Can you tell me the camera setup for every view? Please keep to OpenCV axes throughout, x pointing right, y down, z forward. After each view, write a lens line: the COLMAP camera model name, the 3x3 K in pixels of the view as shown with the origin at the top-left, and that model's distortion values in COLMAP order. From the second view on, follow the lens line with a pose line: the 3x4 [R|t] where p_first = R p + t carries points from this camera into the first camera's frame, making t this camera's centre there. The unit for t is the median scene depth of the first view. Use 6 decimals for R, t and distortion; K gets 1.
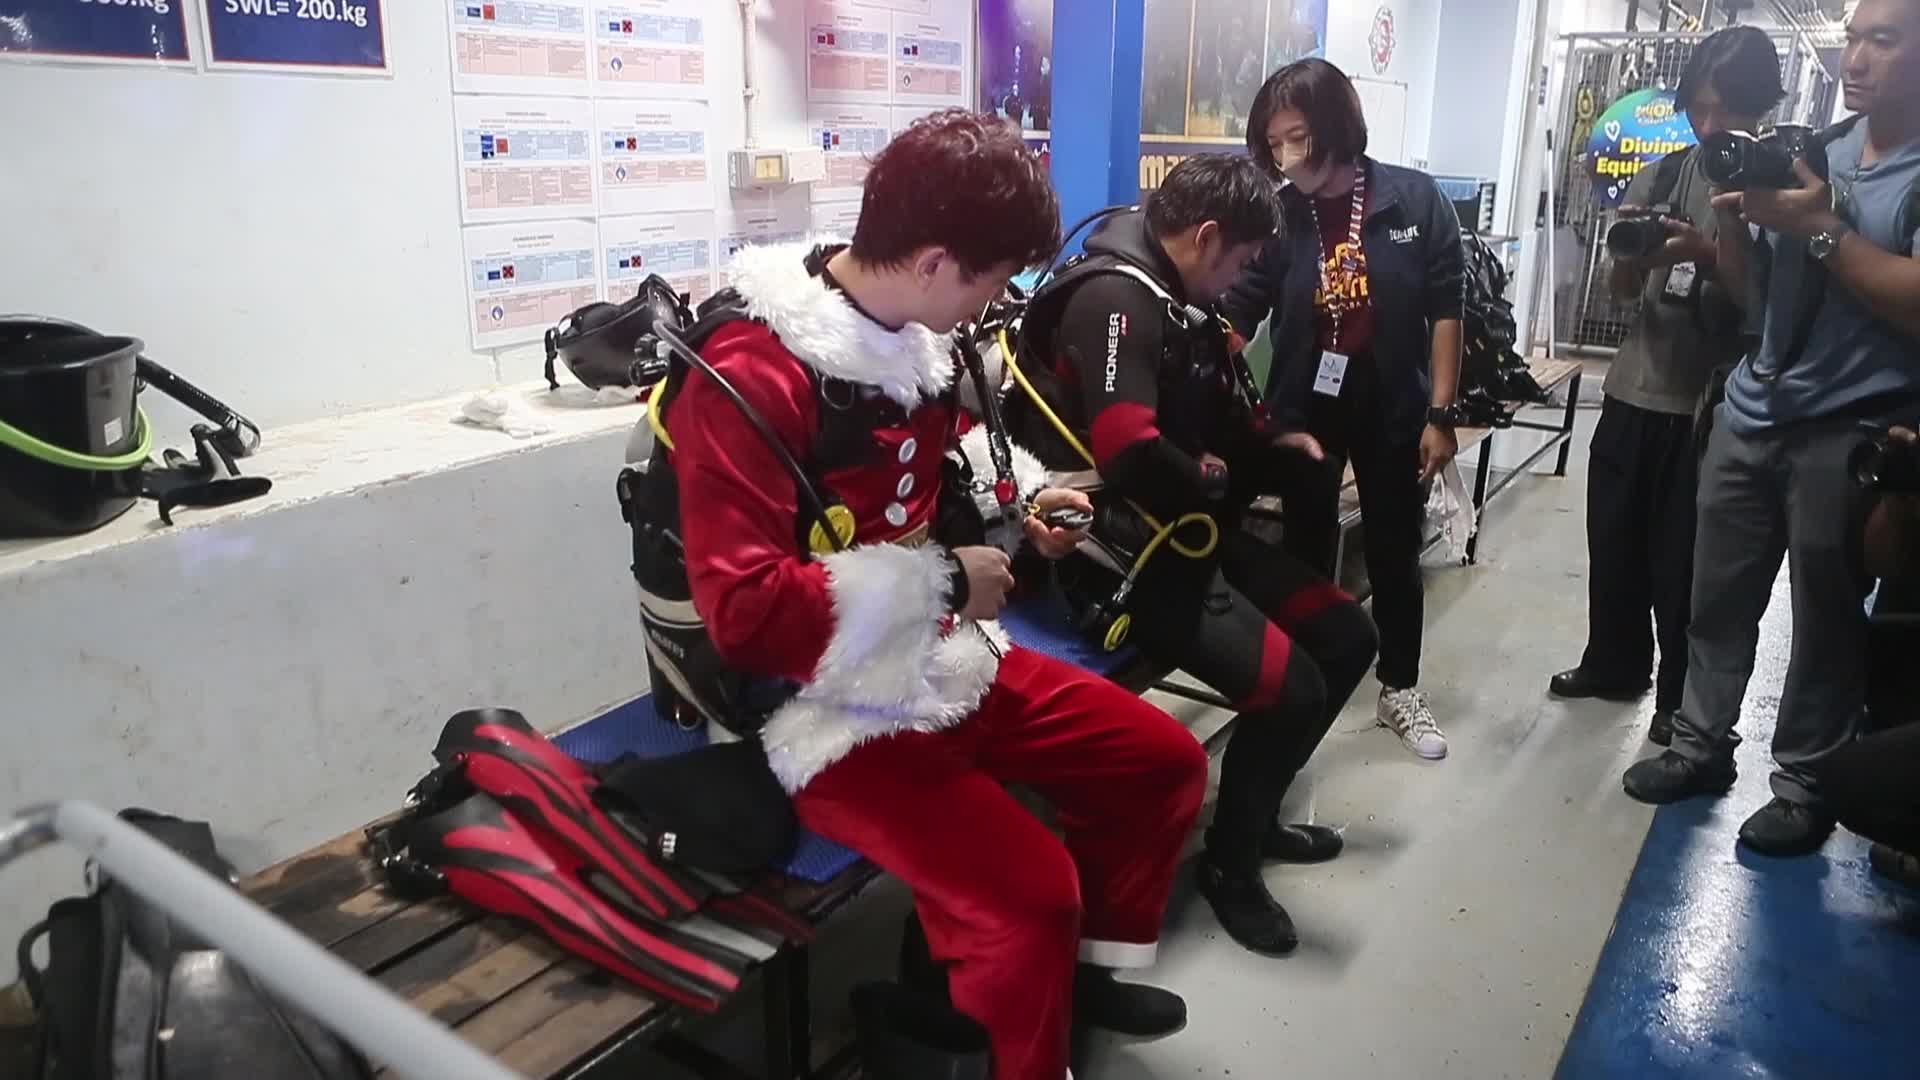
lens RADIAL K [[1353.8, 0, 959.9], [0, 1353.8, 544.5], [0, 0, 1]] dist [-0.106734, 0.075904]
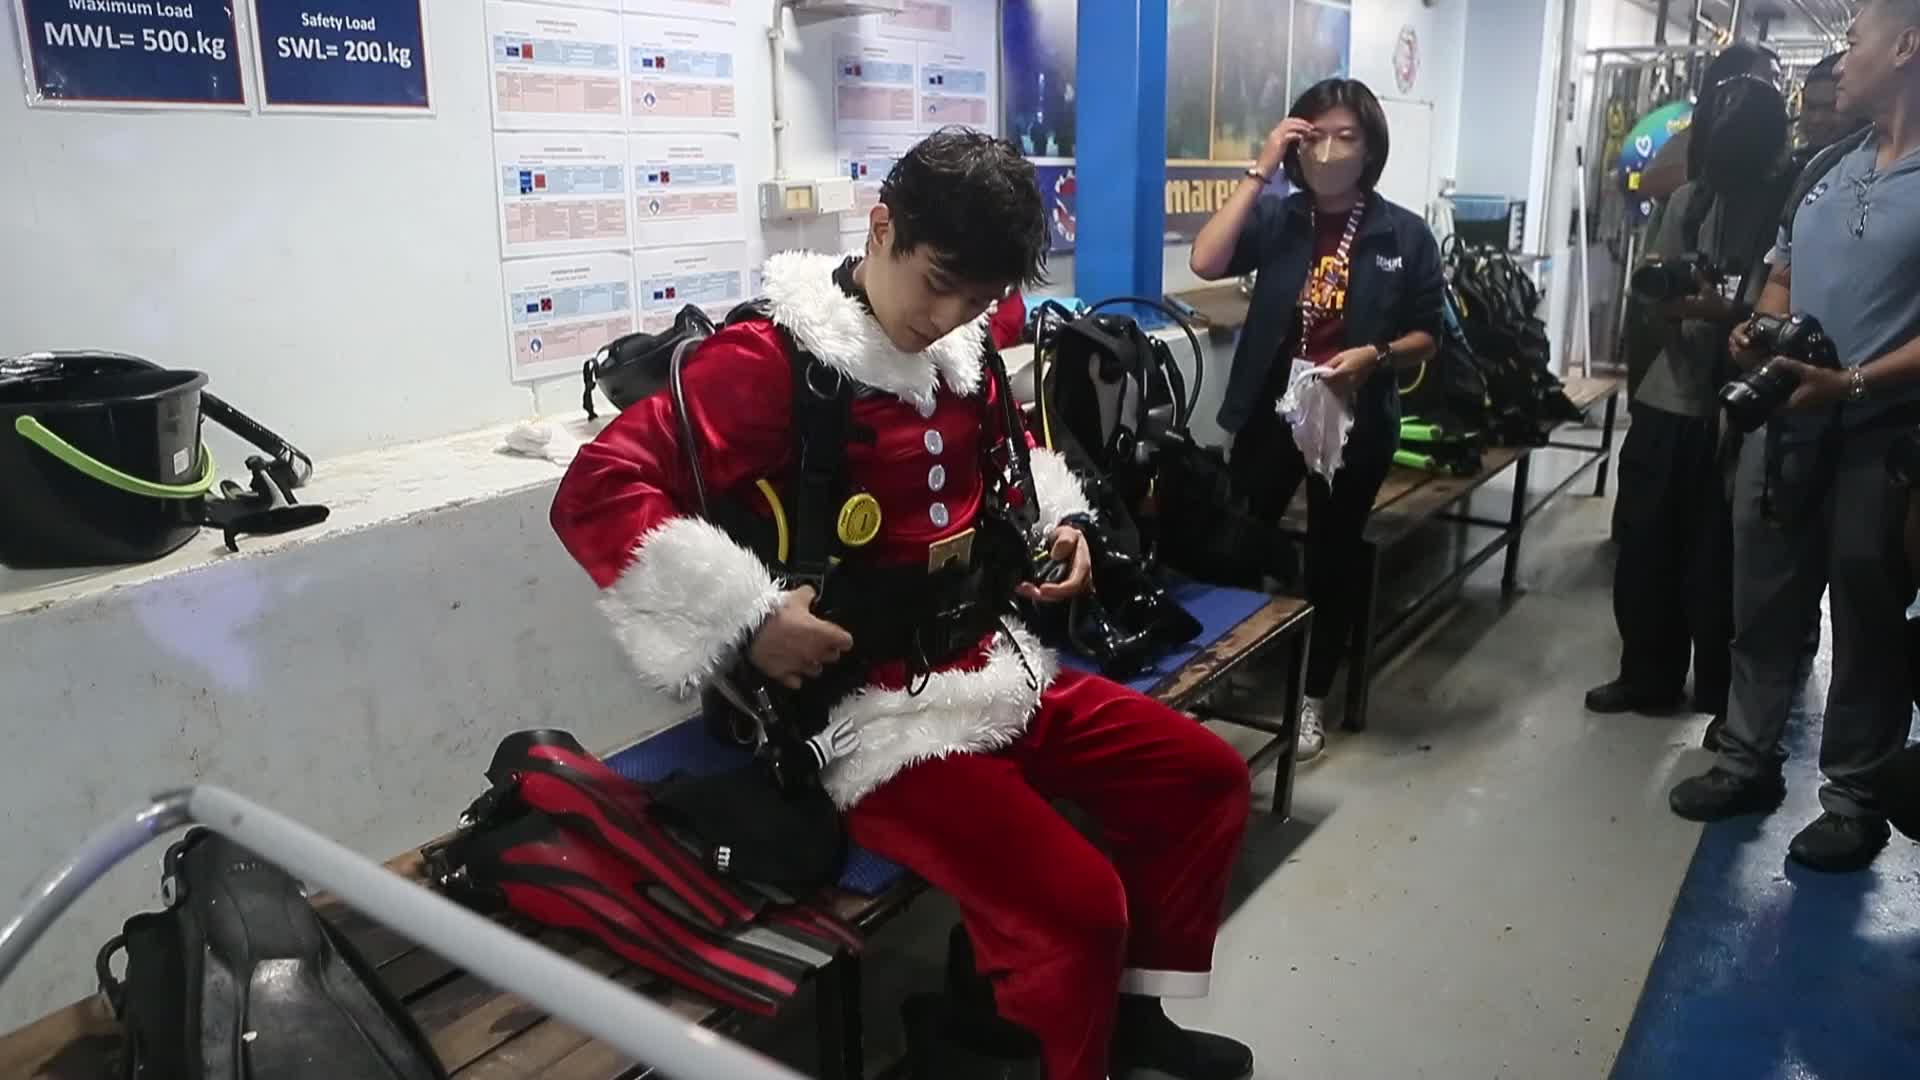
lens RADIAL K [[1400.7, 0, 960.0], [0, 1400.7, 540.0], [0, 0, 1]] dist [-0.110020, 0.084279]
pose [[0.999767, -0.015935, -0.014560, -0.012372], [0.015457, 0.999356, -0.032396, 0.013446], [0.015066, 0.032163, 0.999369, -0.040996]]
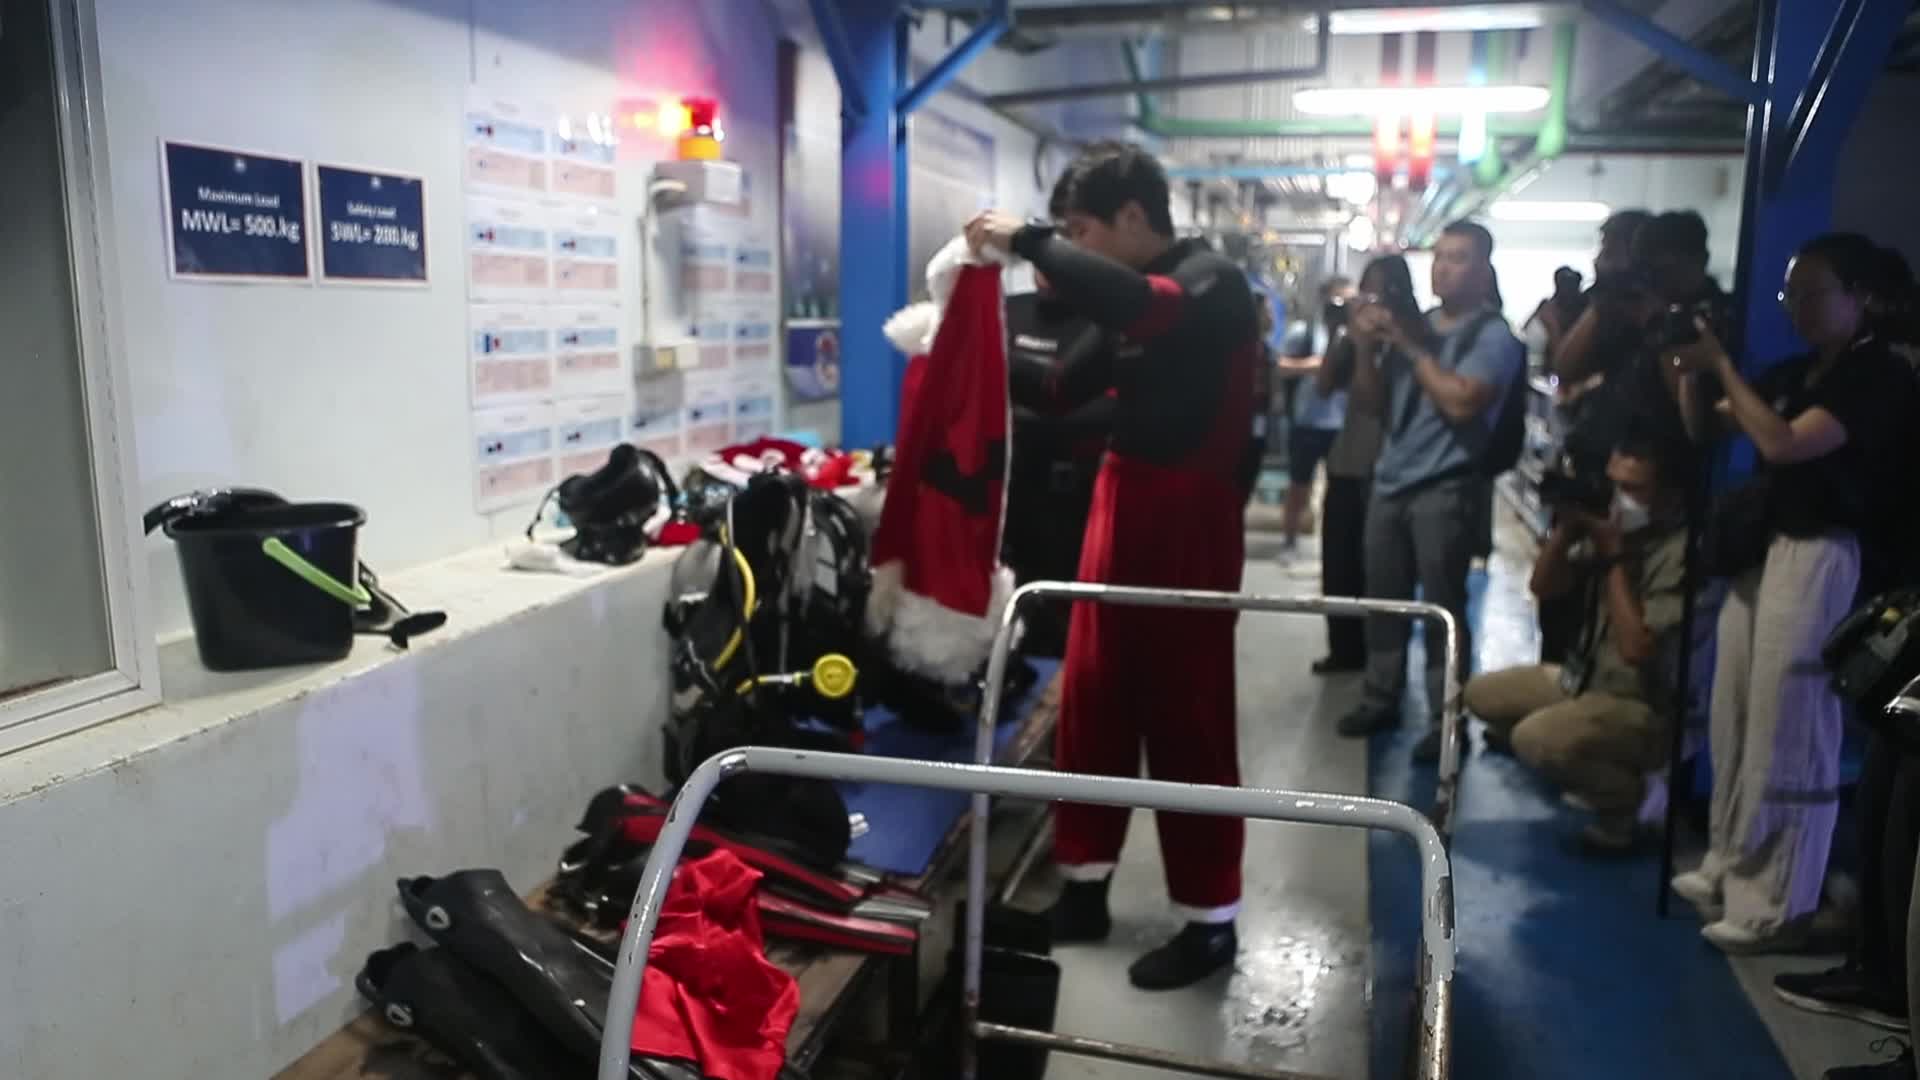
lens RADIAL K [[1349.5, 0, 960.0], [0, 1349.5, 540.0], [0, 0, 1]] dist [-0.117565, 0.083065]
pose [[0.947118, -0.059809, 0.315261, -0.335377], [0.099022, 0.989002, -0.109859, 0.049404], [-0.305224, 0.135267, 0.942625, -0.235421]]
